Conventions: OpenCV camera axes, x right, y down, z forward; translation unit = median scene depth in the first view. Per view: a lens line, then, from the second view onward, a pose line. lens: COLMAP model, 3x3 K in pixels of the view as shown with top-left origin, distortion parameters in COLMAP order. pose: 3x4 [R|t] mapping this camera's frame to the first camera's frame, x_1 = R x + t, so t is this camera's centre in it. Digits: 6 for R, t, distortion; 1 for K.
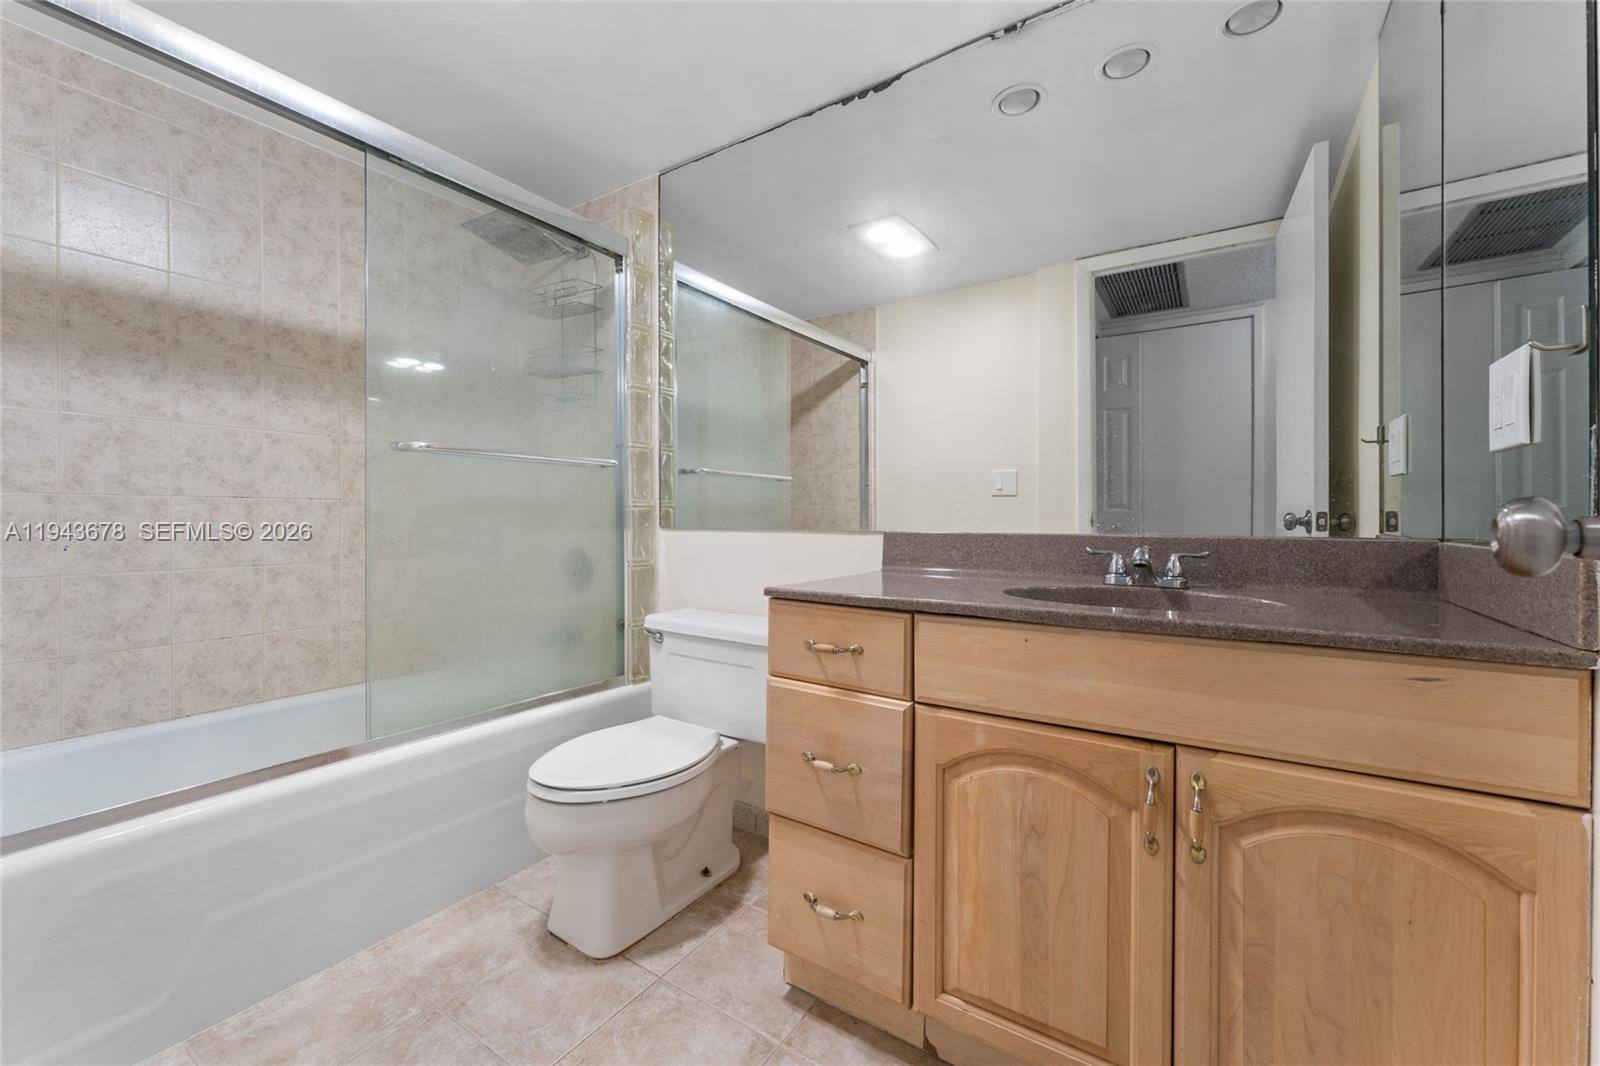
lens RADIAL K [[638.4, 0, 794.6], [0, 638.4, 531.4], [0, 0, 1]] dist [0.000676, 0.000534]
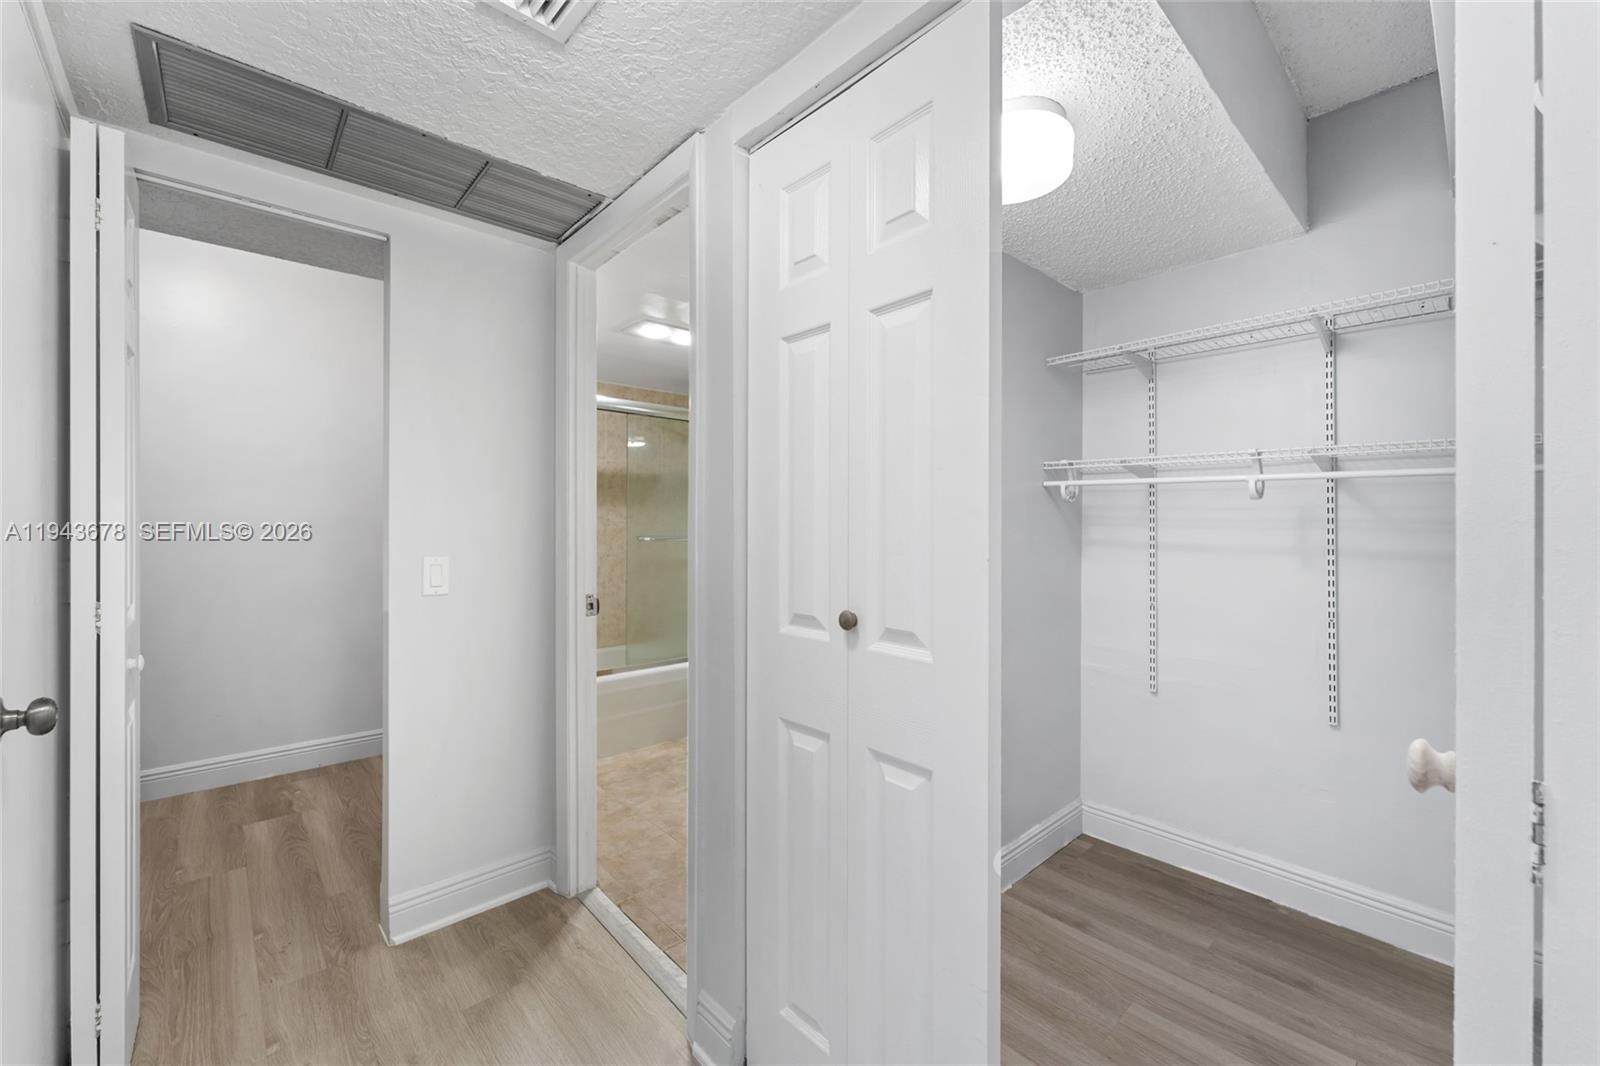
lens RADIAL K [[638.4, 0, 794.6], [0, 638.4, 531.4], [0, 0, 1]] dist [0.000676, 0.000534]
pose [[0.968174, 0.009421, -0.250102, 0.540469], [-0.011465, 0.999912, -0.006717, -0.180854], [0.250016, 0.009371, 0.968196, -1.191548]]
